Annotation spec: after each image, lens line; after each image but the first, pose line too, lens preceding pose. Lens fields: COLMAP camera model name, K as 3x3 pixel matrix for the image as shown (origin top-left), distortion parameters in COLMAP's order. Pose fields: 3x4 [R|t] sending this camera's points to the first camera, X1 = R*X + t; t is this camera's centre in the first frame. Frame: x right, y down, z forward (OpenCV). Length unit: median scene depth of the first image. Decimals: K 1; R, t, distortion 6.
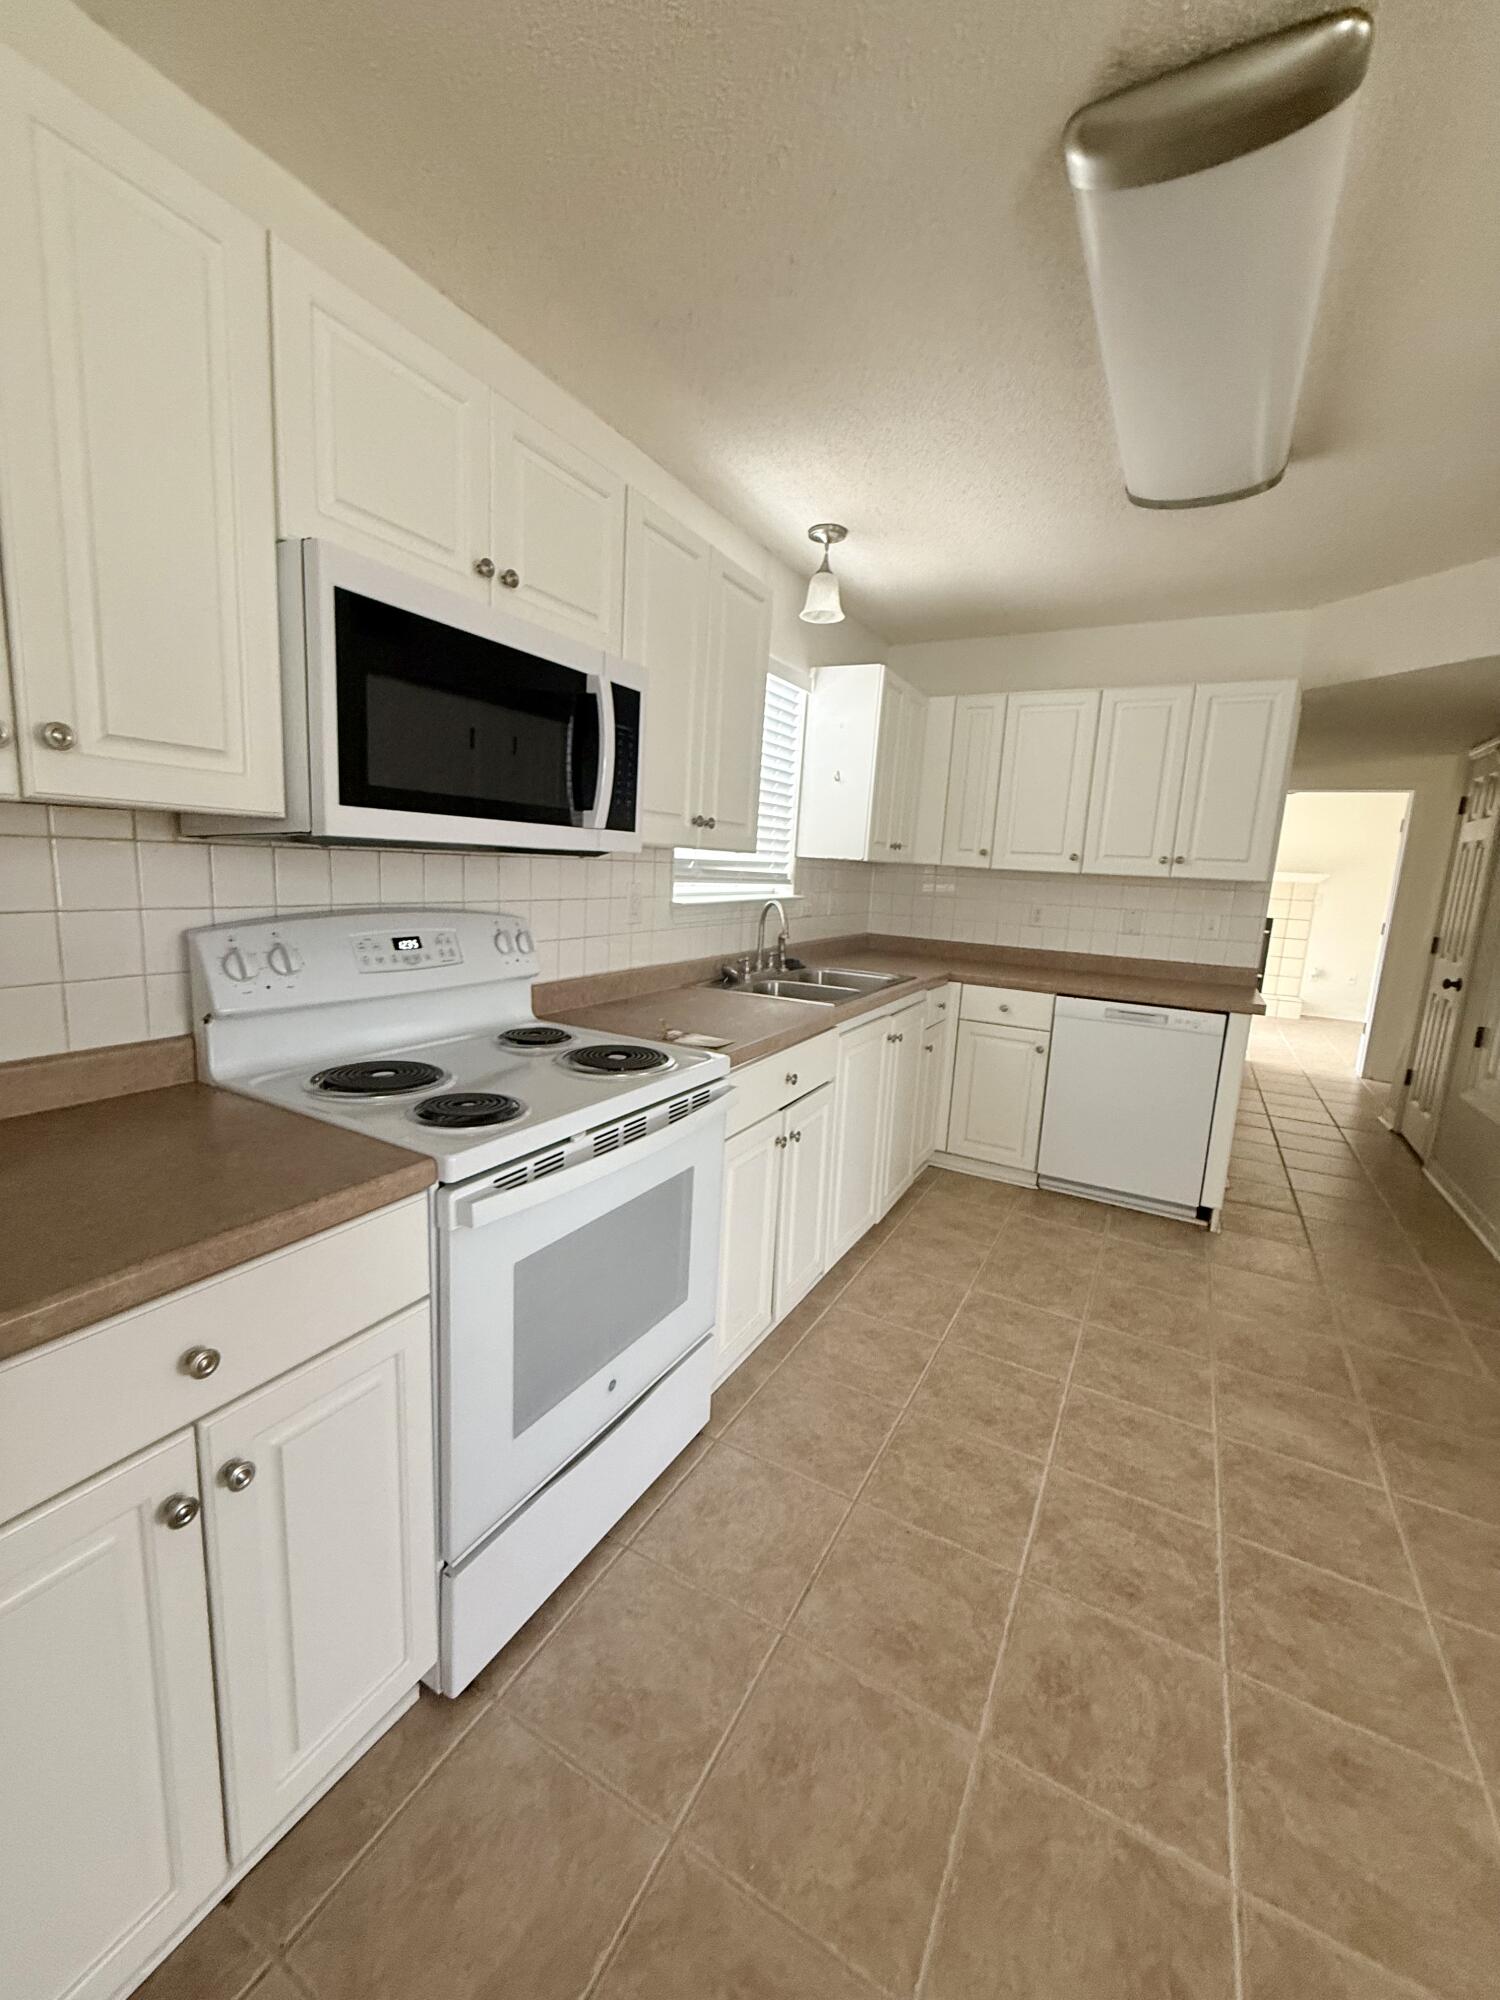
lens RADIAL K [[798.3, 0, 750.2], [0, 798.3, 998.4], [0, 0, 1]] dist [0.000804, 0.000663]
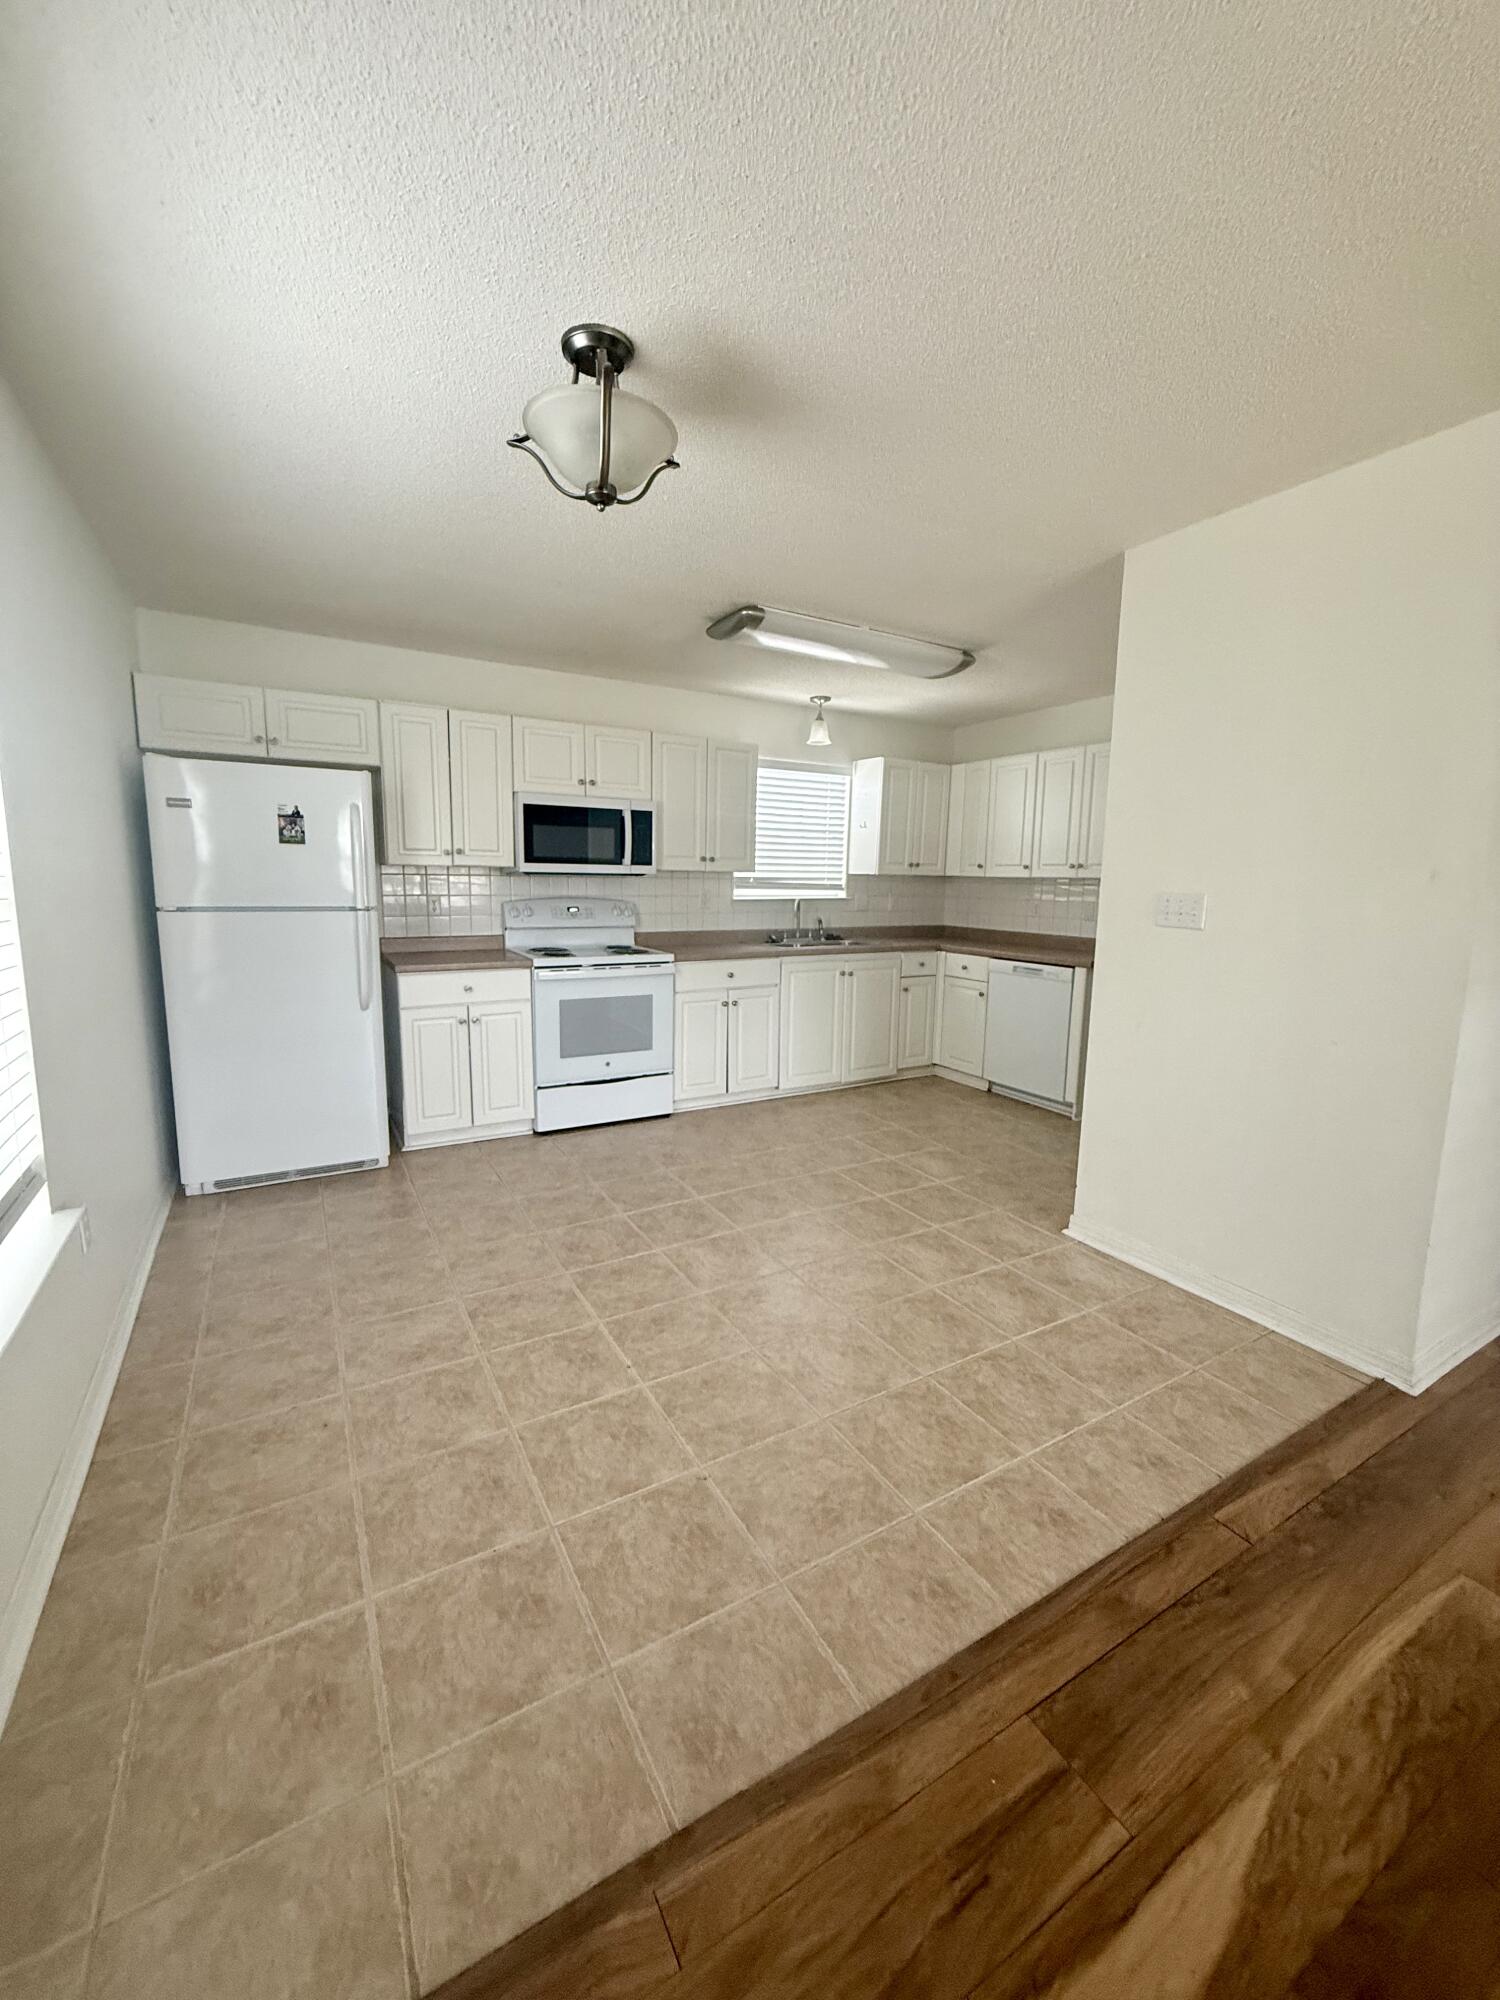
lens RADIAL K [[798.3, 0, 747.3], [0, 798.3, 999.0], [0, 0, 1]] dist [0.000804, 0.000663]
pose [[0.853795, 0.041068, -0.518987, 0.970146], [-0.060457, 0.997960, -0.020490, 0.165240], [0.517087, 0.048871, 0.854537, -0.657613]]
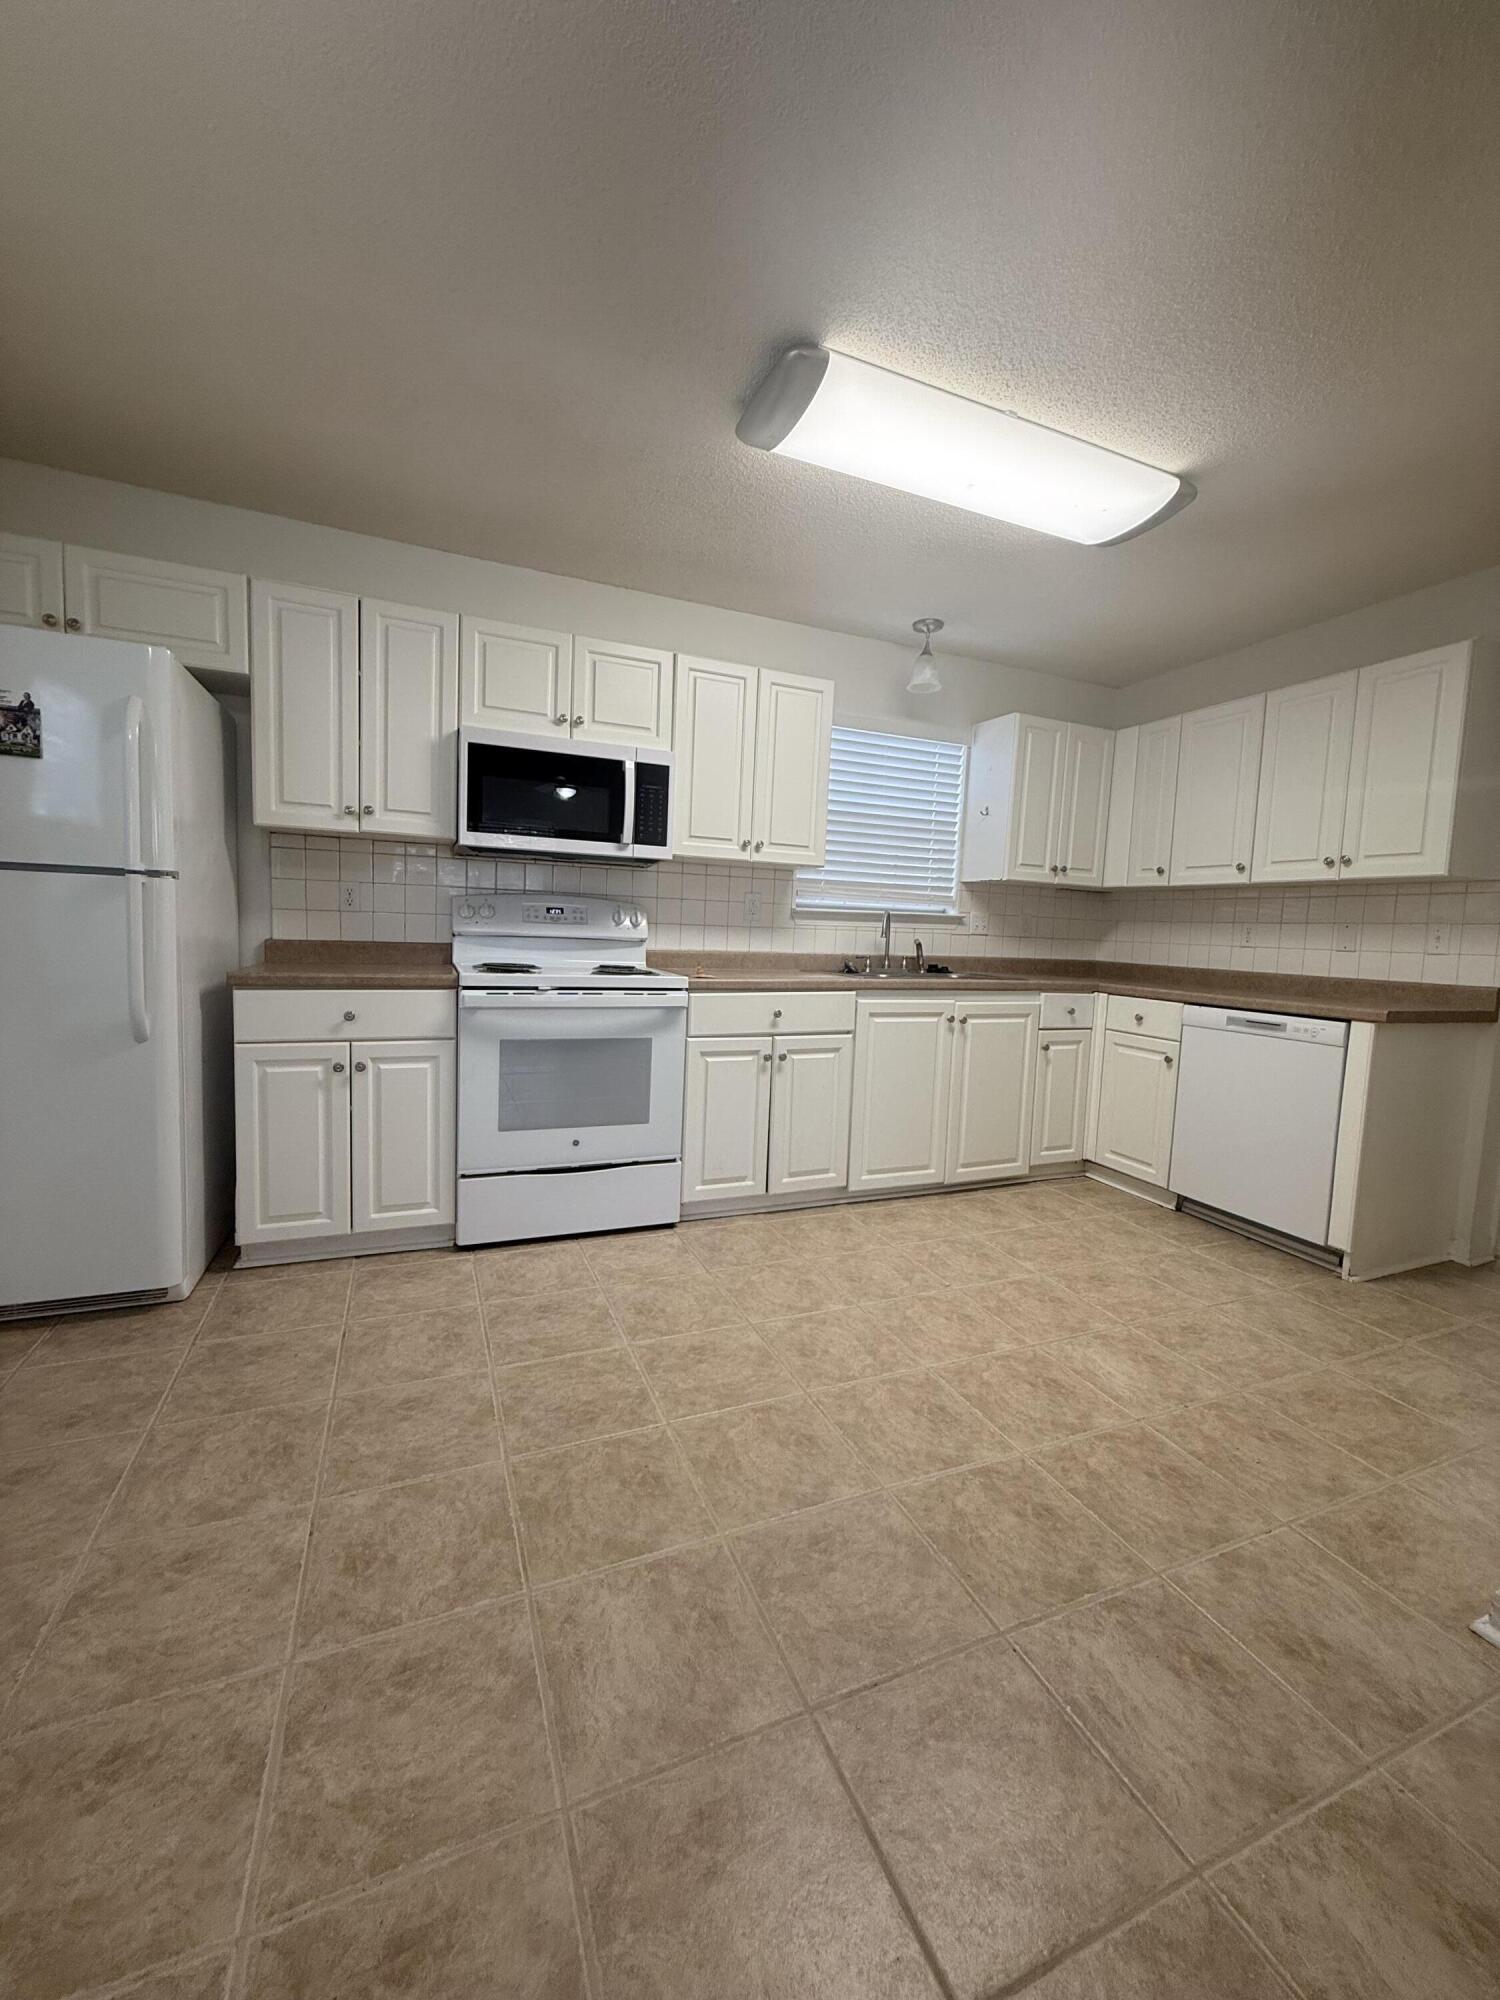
lens RADIAL K [[798.3, 0, 747.6], [0, 798.3, 994.7], [0, 0, 1]] dist [0.000804, 0.000663]
pose [[0.781886, 0.032845, -0.622556, 0.714615], [-0.105317, 0.991218, -0.079976, 0.149025], [0.614462, 0.128098, 0.778478, -0.117128]]
